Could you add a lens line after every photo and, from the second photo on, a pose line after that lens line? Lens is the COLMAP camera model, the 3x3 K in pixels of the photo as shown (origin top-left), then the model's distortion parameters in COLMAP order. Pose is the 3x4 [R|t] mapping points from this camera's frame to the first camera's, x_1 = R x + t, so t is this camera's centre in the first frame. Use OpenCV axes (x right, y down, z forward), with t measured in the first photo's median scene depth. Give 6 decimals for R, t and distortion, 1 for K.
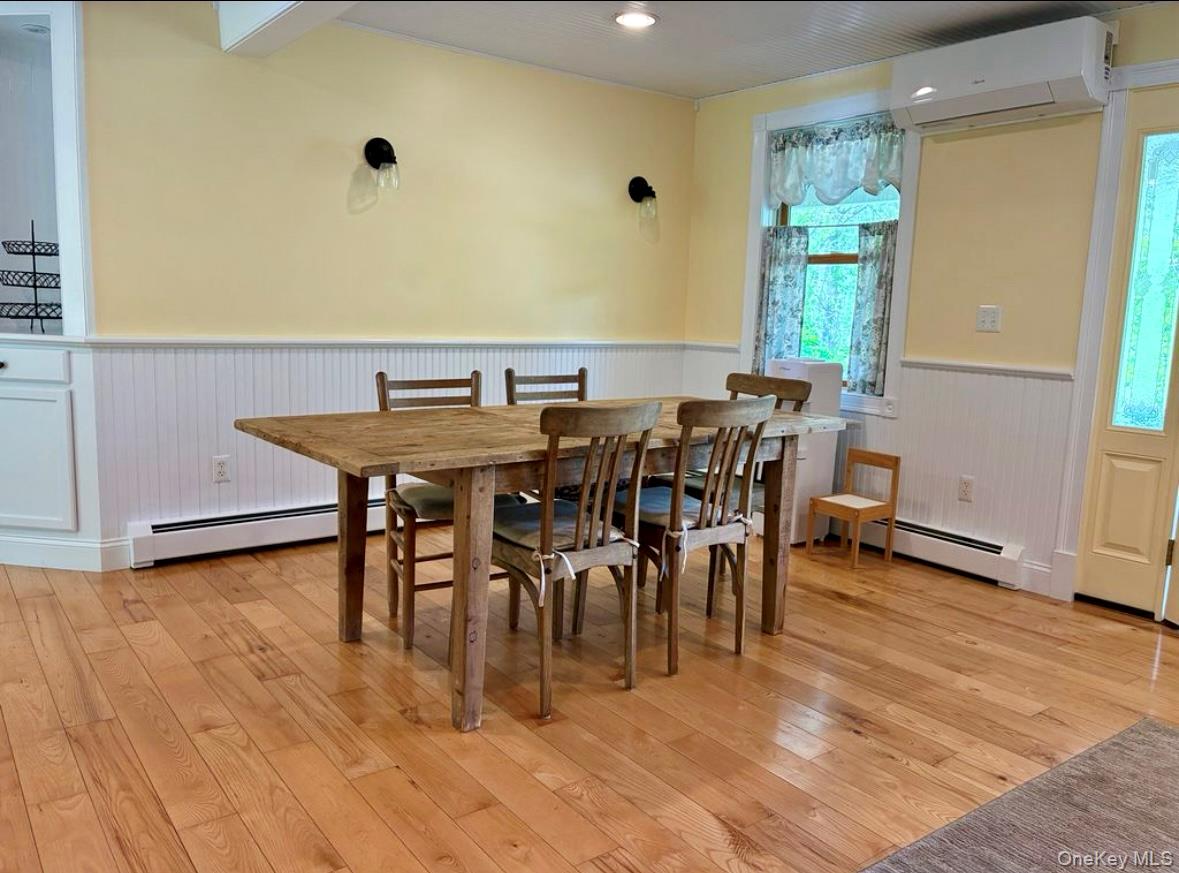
lens RADIAL K [[894.2, 0, 617.0], [0, 894.2, 433.5], [0, 0, 1]] dist [-0.005042, -0.001778]
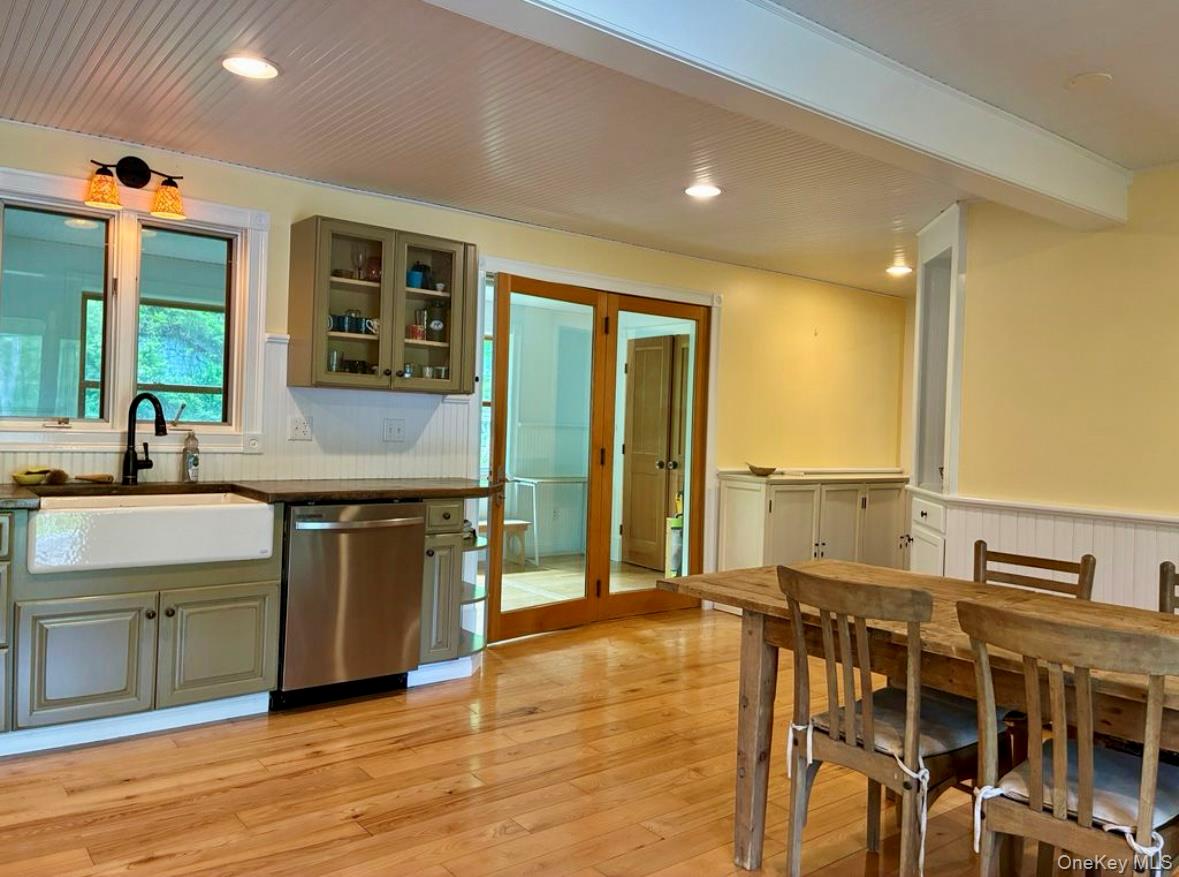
lens RADIAL K [[894.2, 0, 617.0], [0, 894.2, 435.5], [0, 0, 1]] dist [-0.005042, -0.001778]
pose [[0.008859, -0.031131, -0.999476, 0.692704], [-0.178214, 0.983464, -0.032212, -0.079658], [0.983952, 0.178406, 0.003165, 0.595845]]
